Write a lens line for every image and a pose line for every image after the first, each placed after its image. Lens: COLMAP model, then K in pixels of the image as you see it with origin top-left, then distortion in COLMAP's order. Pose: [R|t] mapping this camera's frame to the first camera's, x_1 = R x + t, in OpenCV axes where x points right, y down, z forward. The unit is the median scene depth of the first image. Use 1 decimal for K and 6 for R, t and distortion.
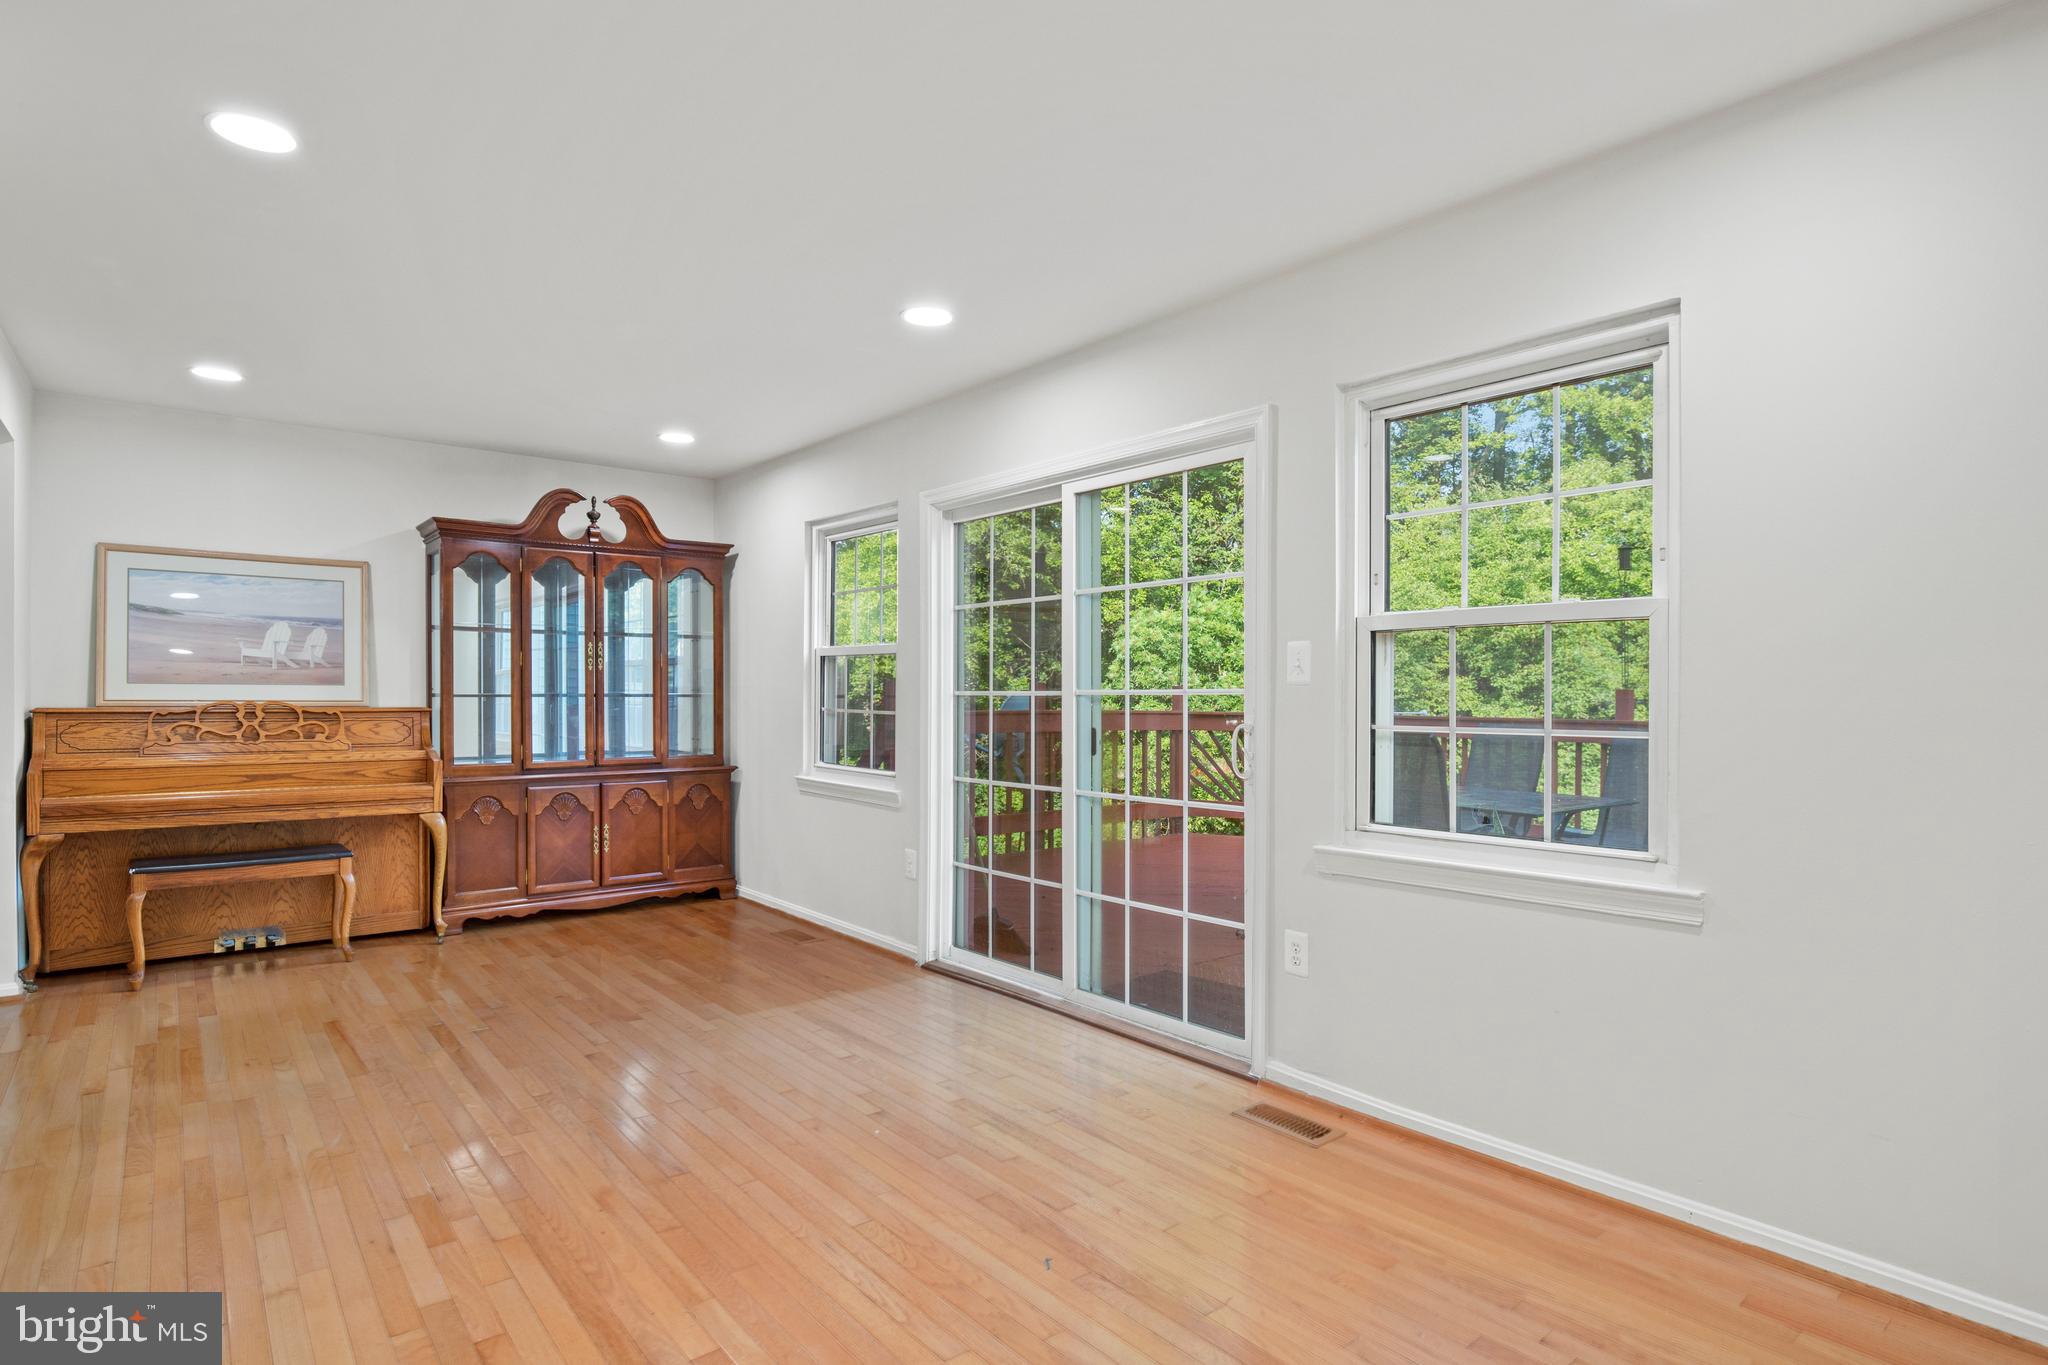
lens RADIAL K [[1089.2, 0, 1024.0], [0, 1089.2, 682.5], [0, 0, 1]] dist [-0.014747, 0.000573]
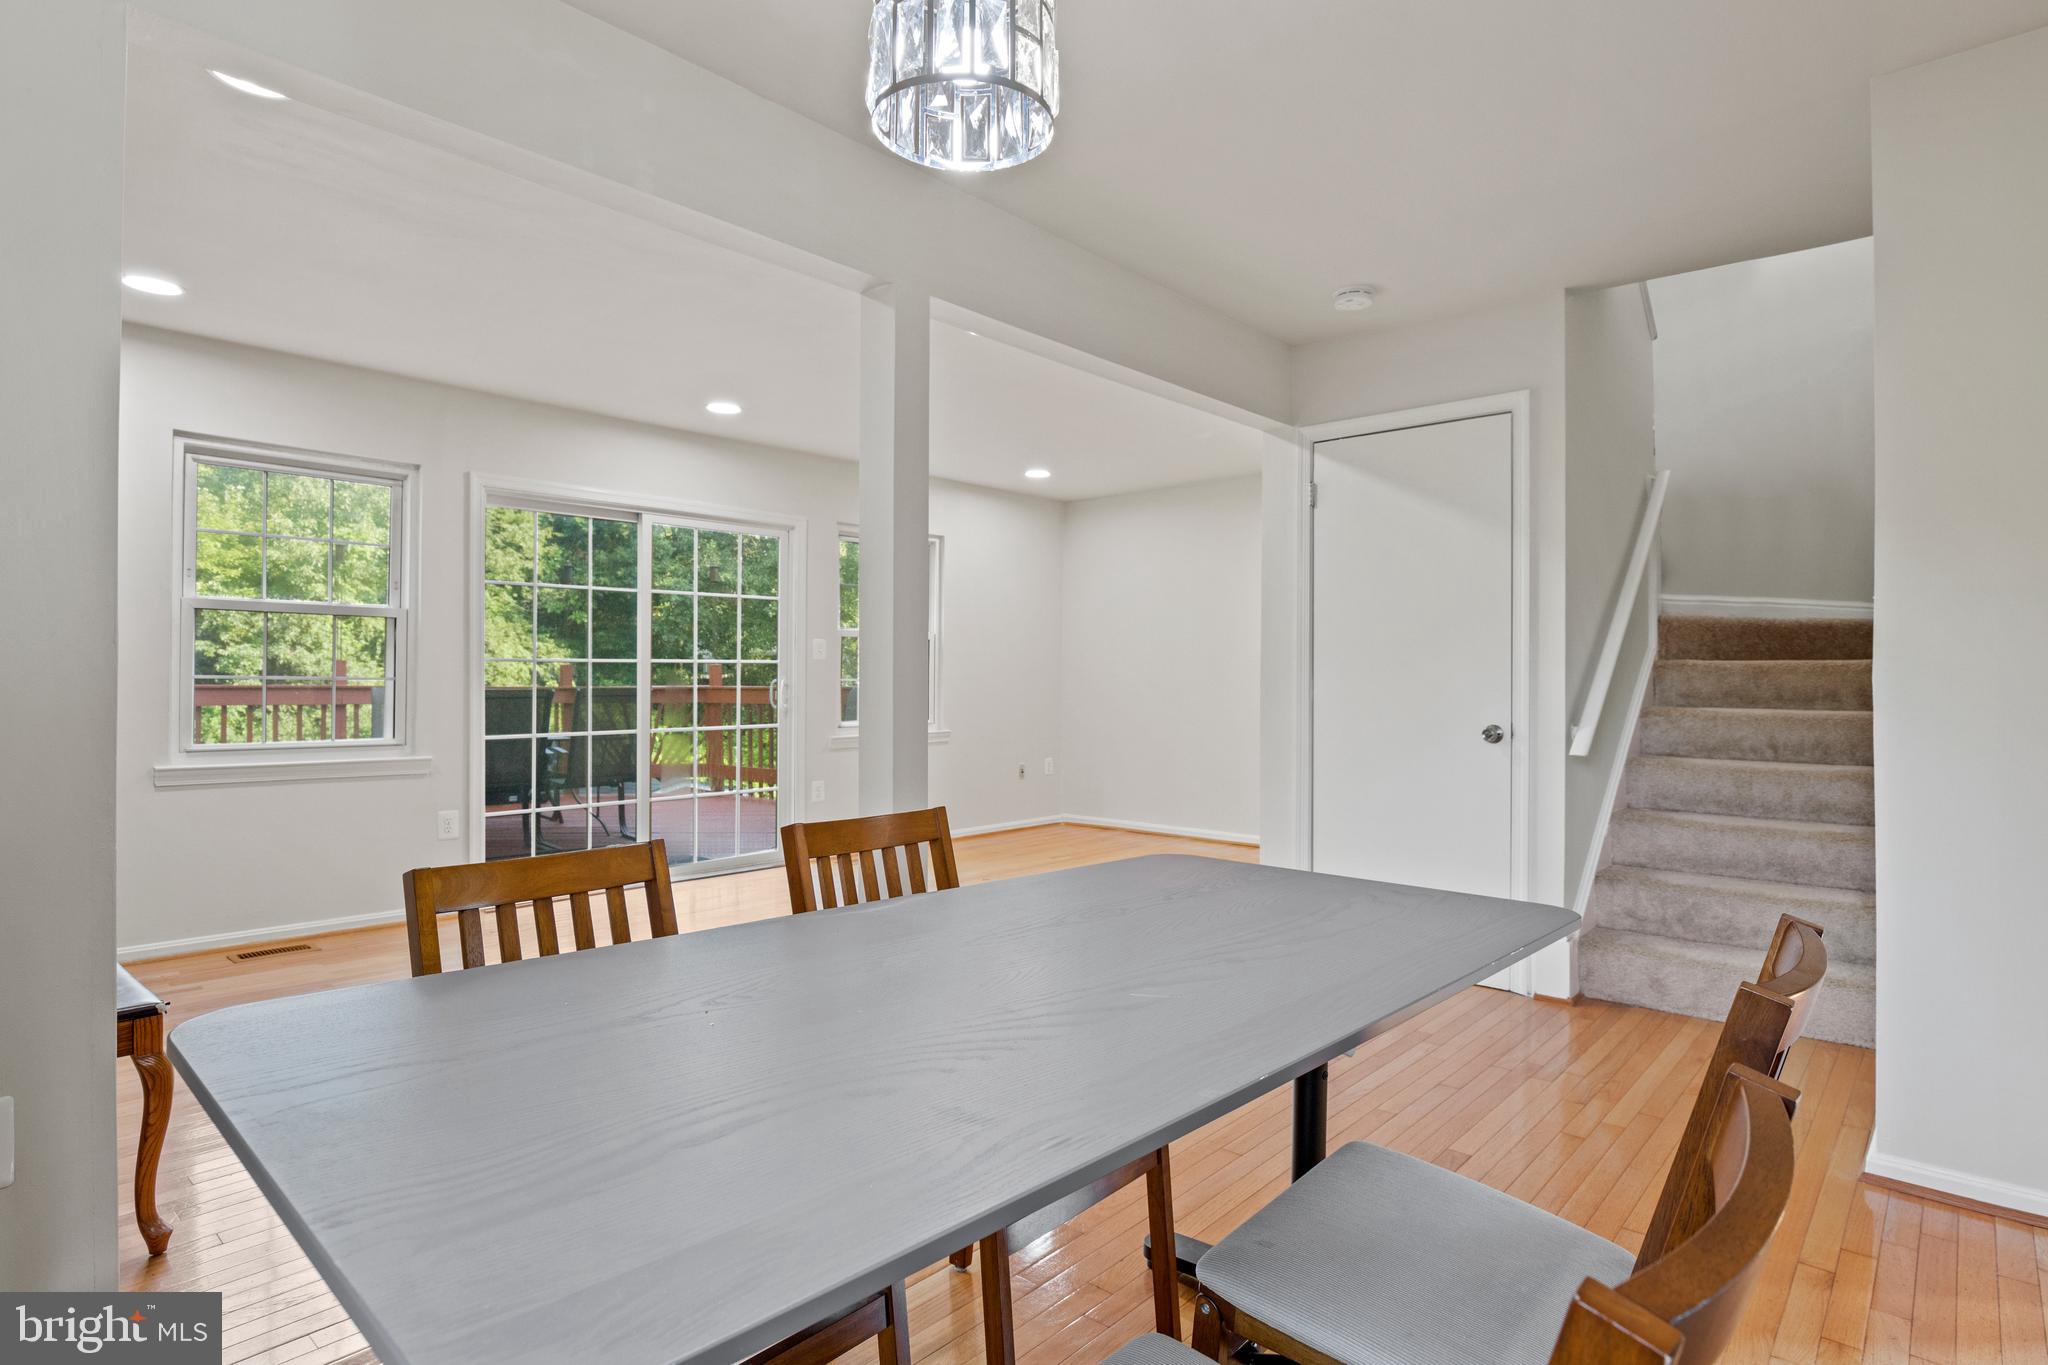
lens RADIAL K [[1071.4, 0, 1024.0], [0, 1071.4, 682.5], [0, 0, 1]] dist [0.002346, 0.000319]
pose [[-0.160201, 0.000575, 0.987084, -1.160443], [-0.007592, 0.999970, -0.001814, 0.028592], [-0.987055, -0.007784, -0.160192, 0.606092]]
